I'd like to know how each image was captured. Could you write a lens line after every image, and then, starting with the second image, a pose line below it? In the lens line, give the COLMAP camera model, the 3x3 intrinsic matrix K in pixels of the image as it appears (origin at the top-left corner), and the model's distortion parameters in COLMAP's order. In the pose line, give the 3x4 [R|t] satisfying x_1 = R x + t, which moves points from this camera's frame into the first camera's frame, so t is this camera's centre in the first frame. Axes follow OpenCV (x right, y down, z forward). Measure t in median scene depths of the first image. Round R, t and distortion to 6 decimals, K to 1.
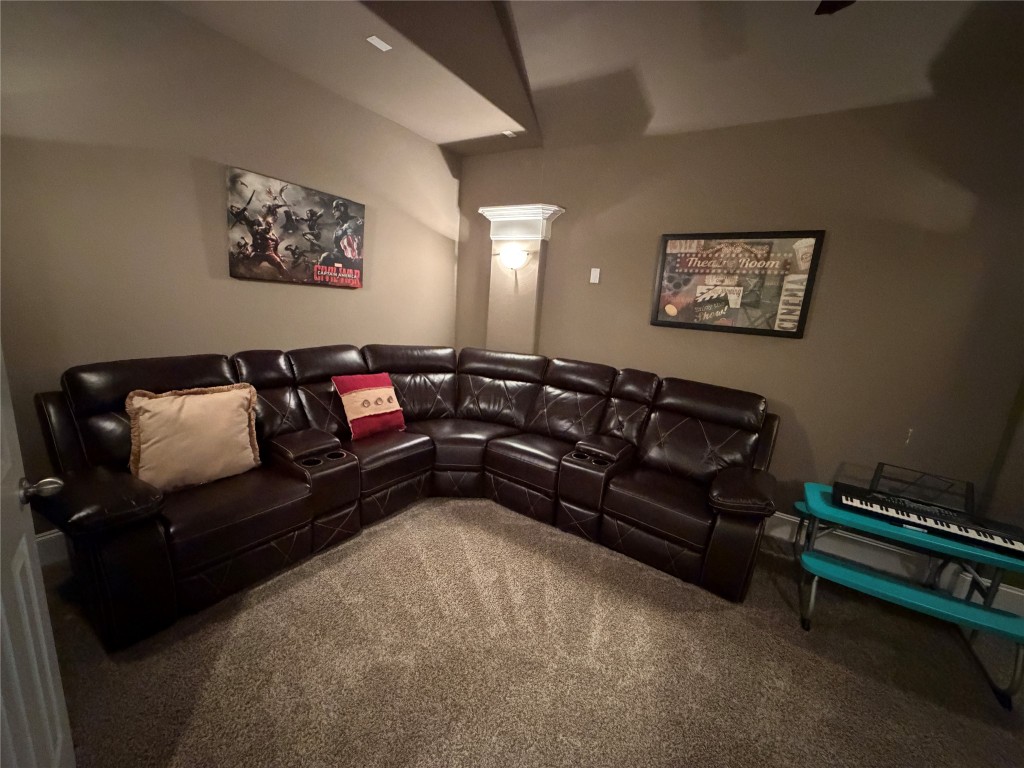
lens RADIAL K [[408.5, 0, 513.7], [0, 408.5, 387.0], [0, 0, 1]] dist [0.004170, -0.000830]
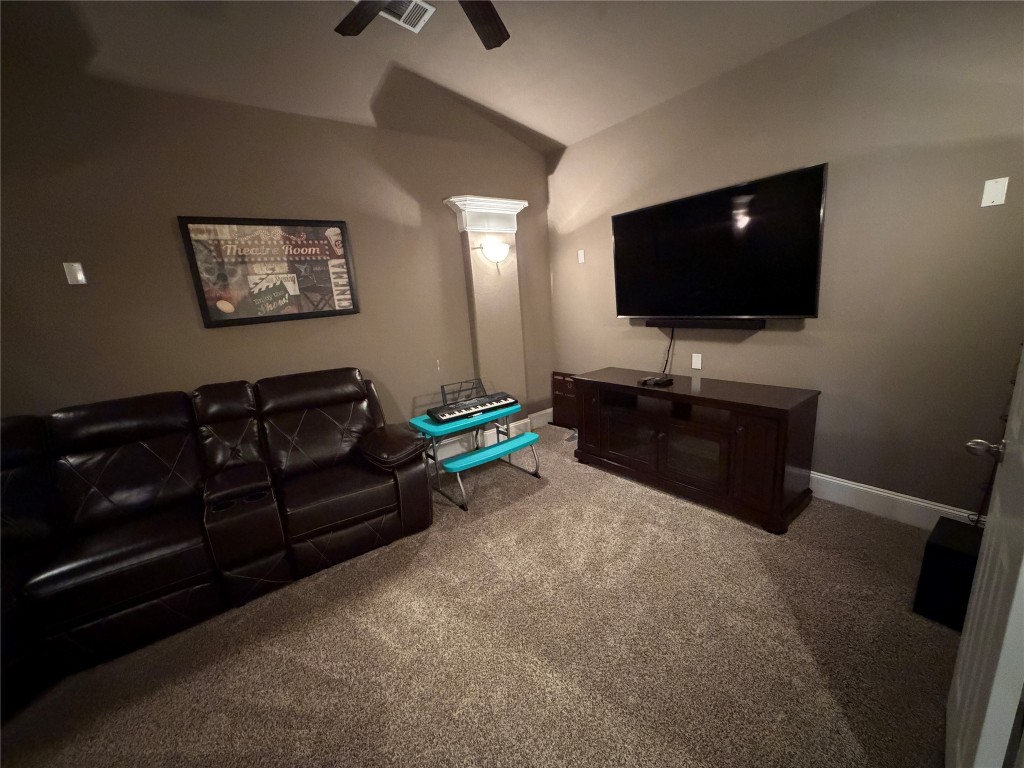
lens RADIAL K [[408.5, 0, 512.5], [0, 408.5, 383.7], [0, 0, 1]] dist [0.004170, -0.000830]
pose [[0.335533, -0.311947, 0.888880, -0.264254], [0.289619, 0.932039, 0.217768, -0.056231], [-0.896403, 0.184368, 0.403076, 0.159921]]
